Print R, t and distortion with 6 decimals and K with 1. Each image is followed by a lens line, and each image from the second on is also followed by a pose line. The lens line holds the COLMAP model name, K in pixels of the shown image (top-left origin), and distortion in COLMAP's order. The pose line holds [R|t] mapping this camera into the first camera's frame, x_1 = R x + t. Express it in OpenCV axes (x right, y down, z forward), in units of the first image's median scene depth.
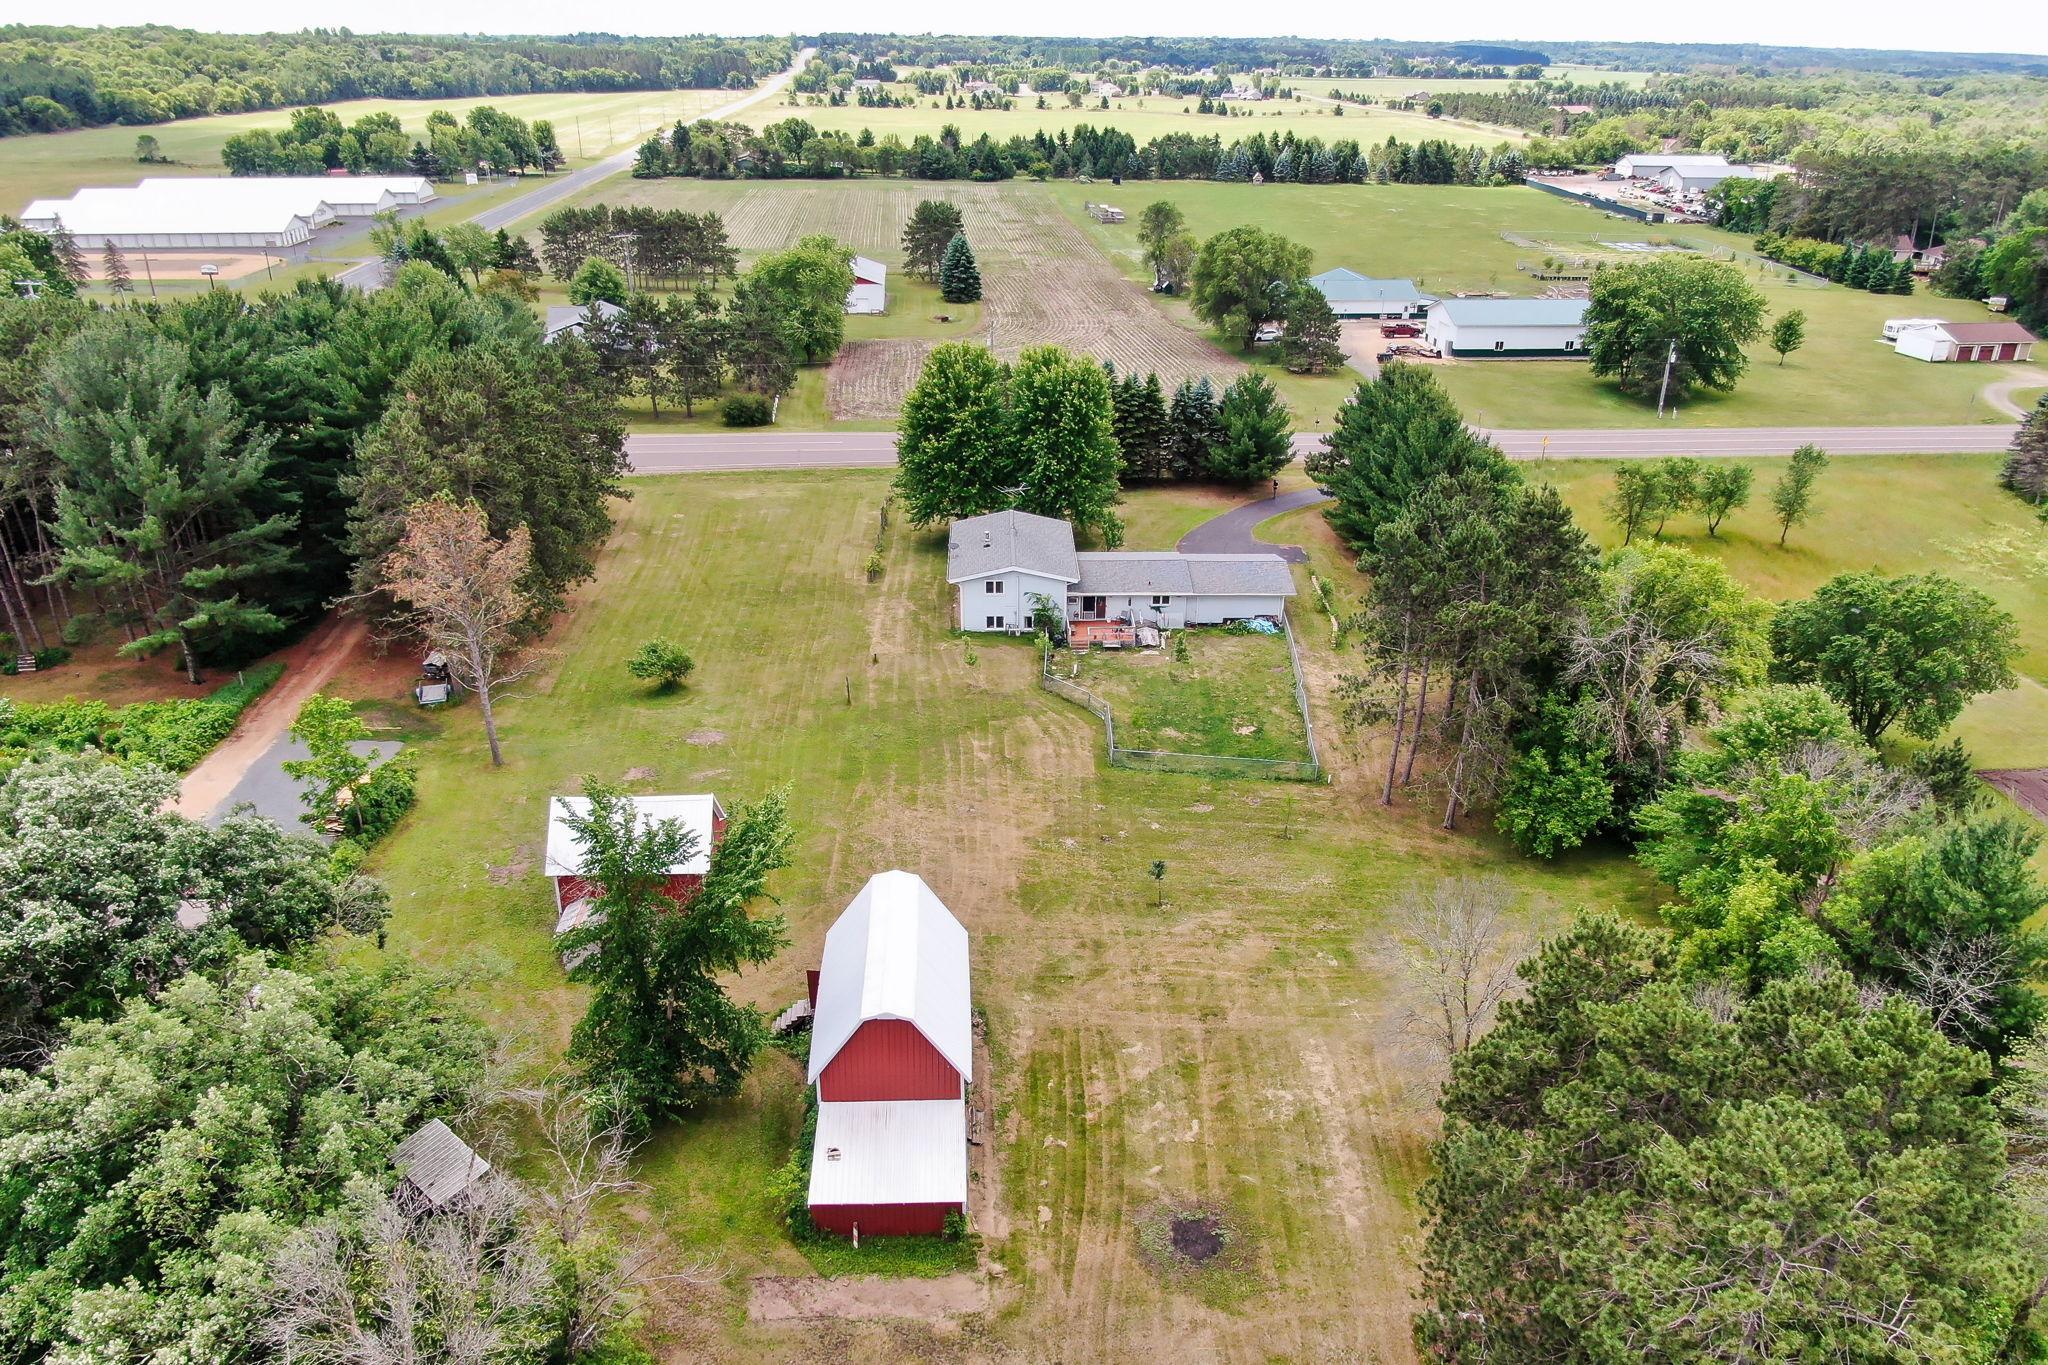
lens RADIAL K [[1497.4, 0, 1029.9], [0, 1497.4, 777.9], [0, 0, 1]] dist [-0.011659, -0.000621]
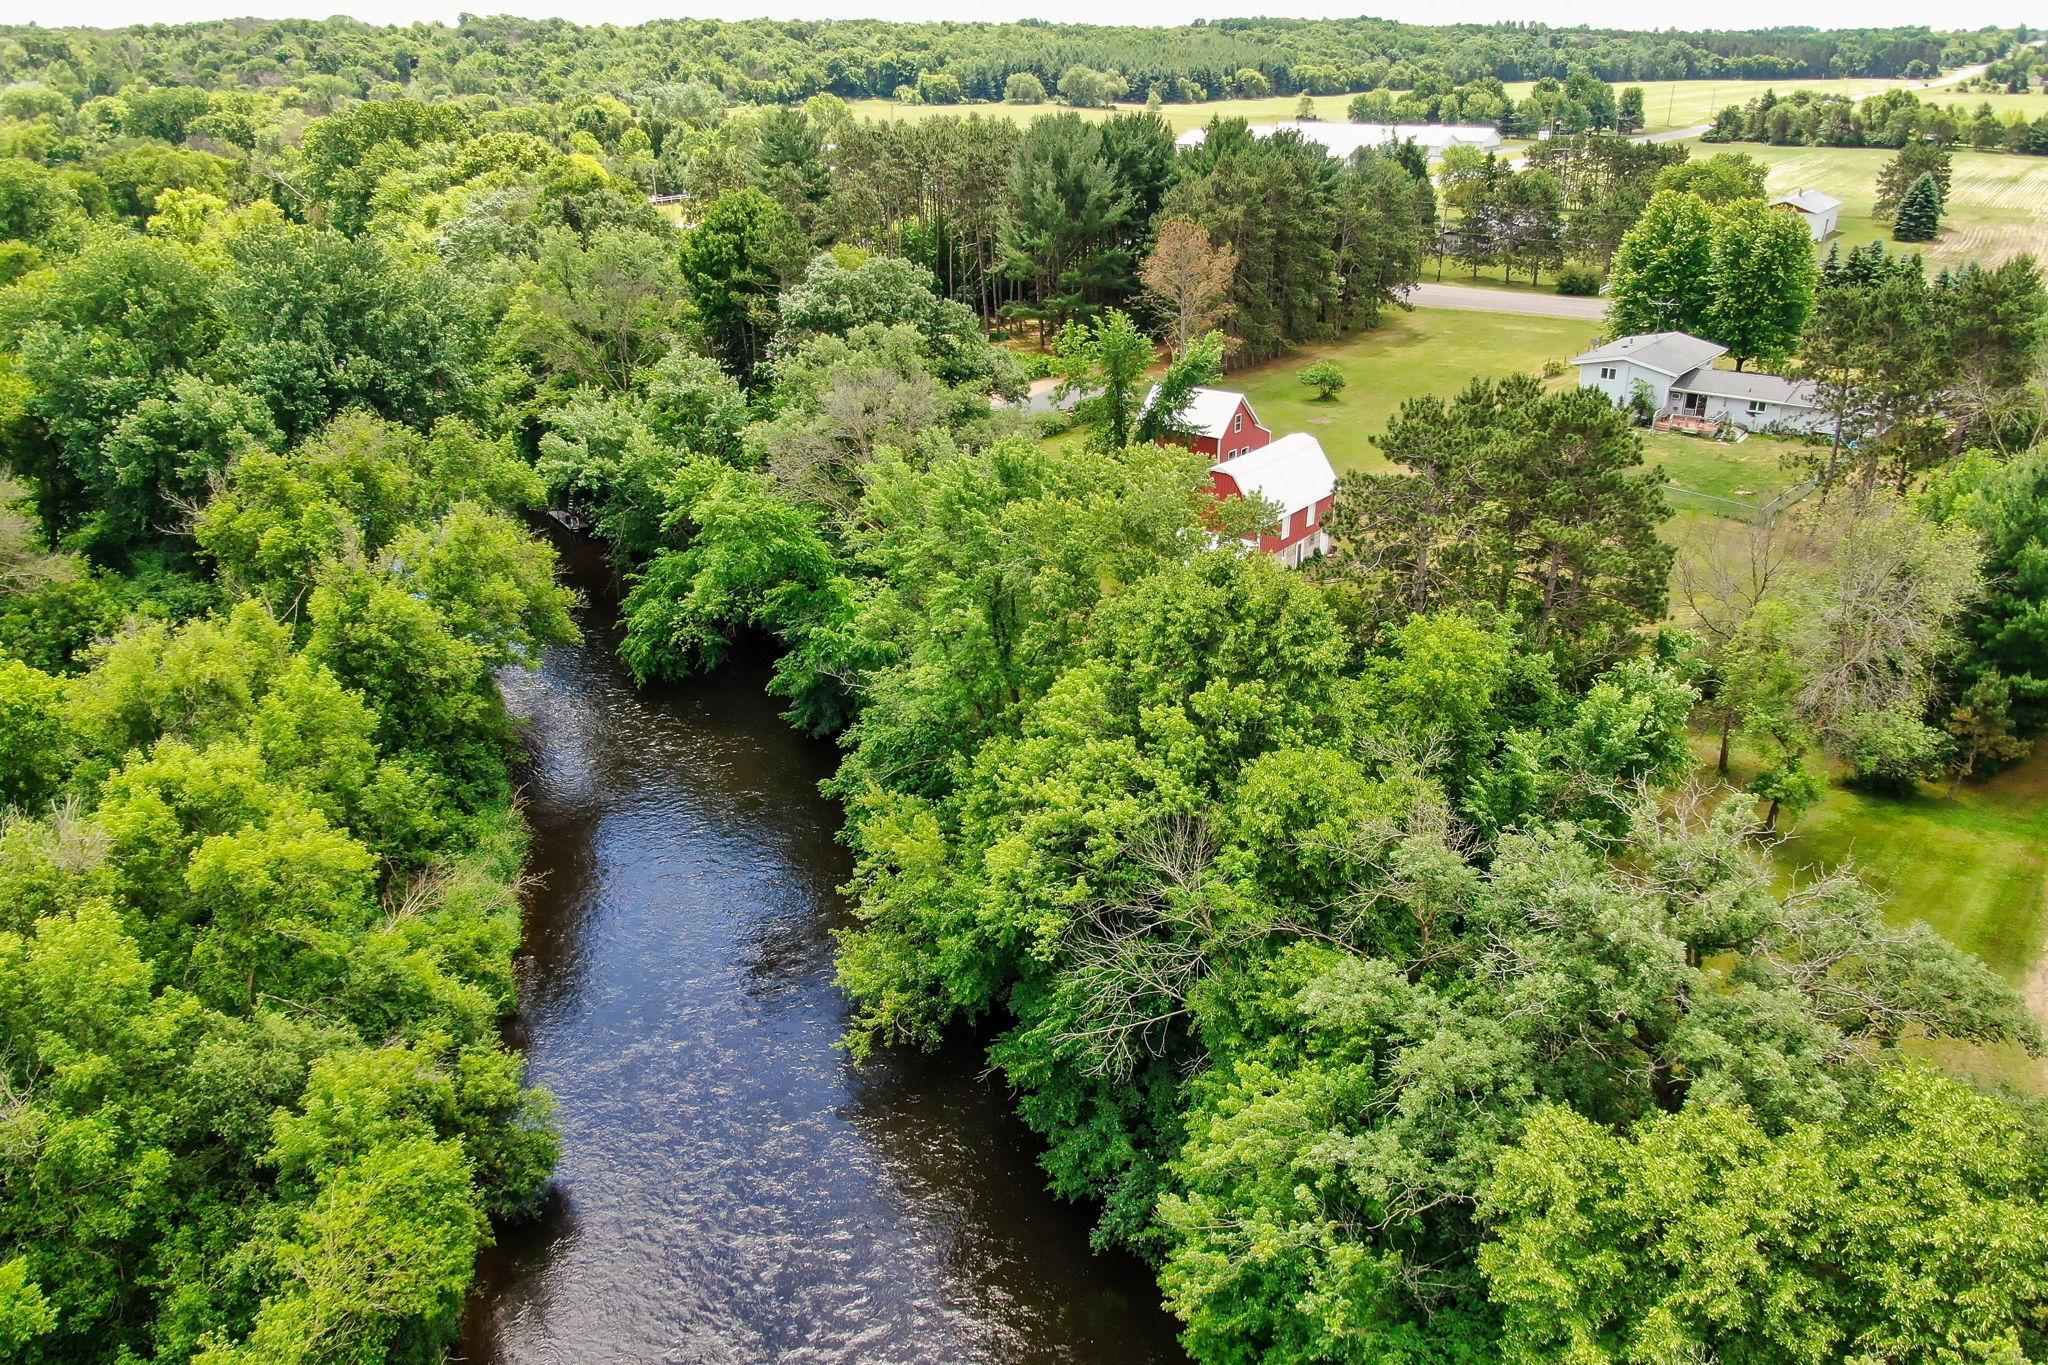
lens RADIAL K [[1482.9, 0, 1024.5], [0, 1482.9, 717.2], [0, 0, 1]] dist [-0.009277, -0.002879]
pose [[0.759815, 0.259431, -0.596136, 0.092049], [-0.277118, 0.958701, 0.064009, 0.044192], [0.588122, 0.116565, 0.800328, -0.046245]]
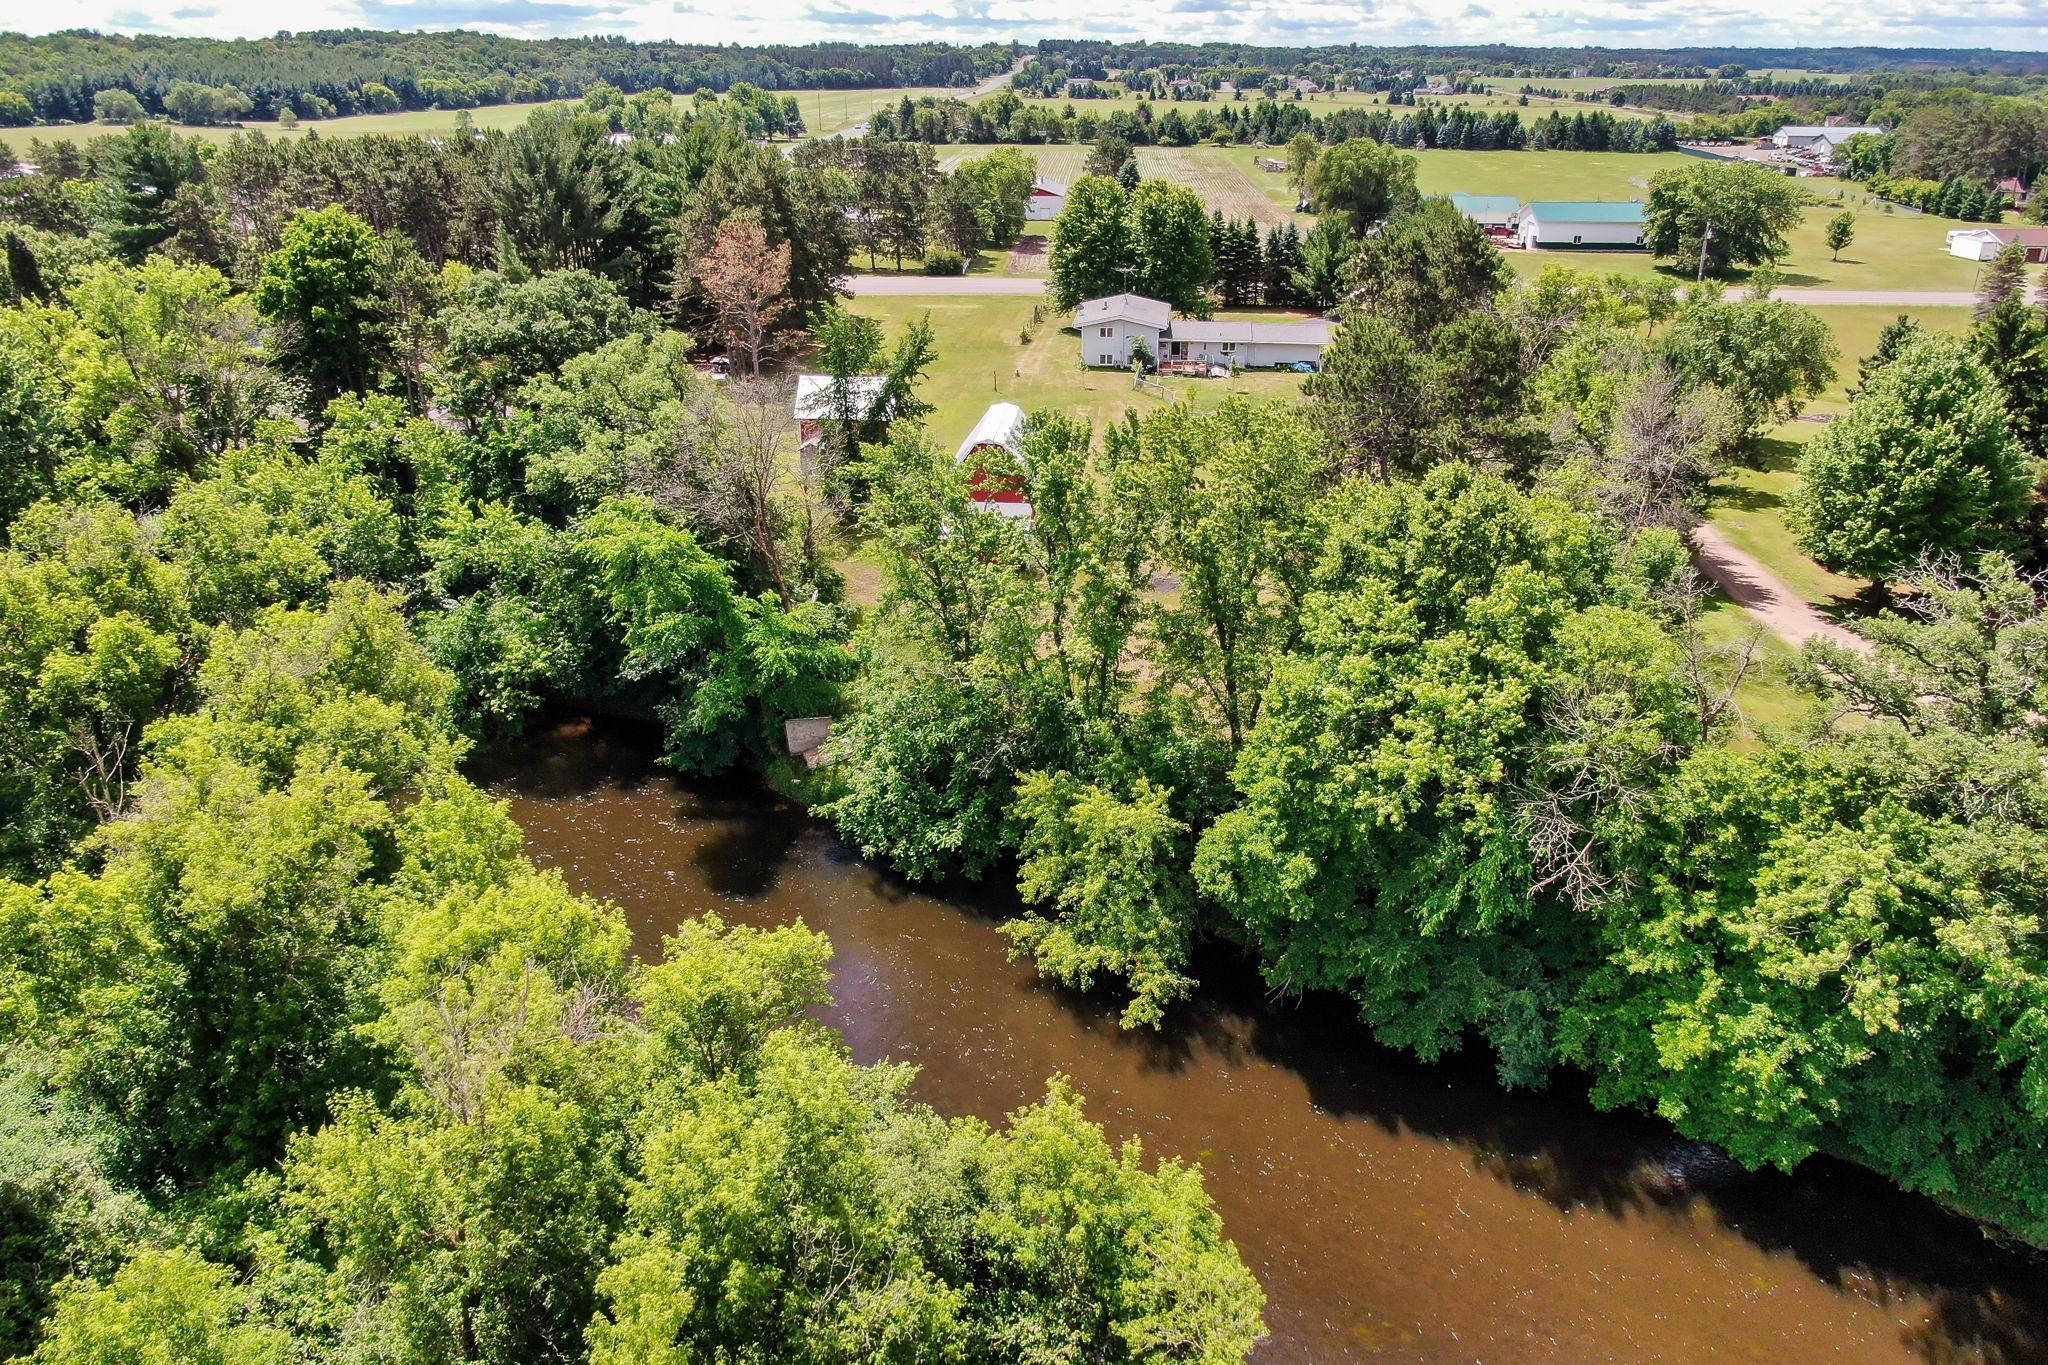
lens RADIAL K [[1472.1, 0, 1017.0], [0, 1472.1, 662.1], [0, 0, 1]] dist [-0.008379, -0.003256]
pose [[0.990003, 0.047985, -0.132635, 0.020567], [-0.056660, 0.996440, -0.062420, 0.061100], [0.129167, 0.069311, 0.989198, -0.077772]]
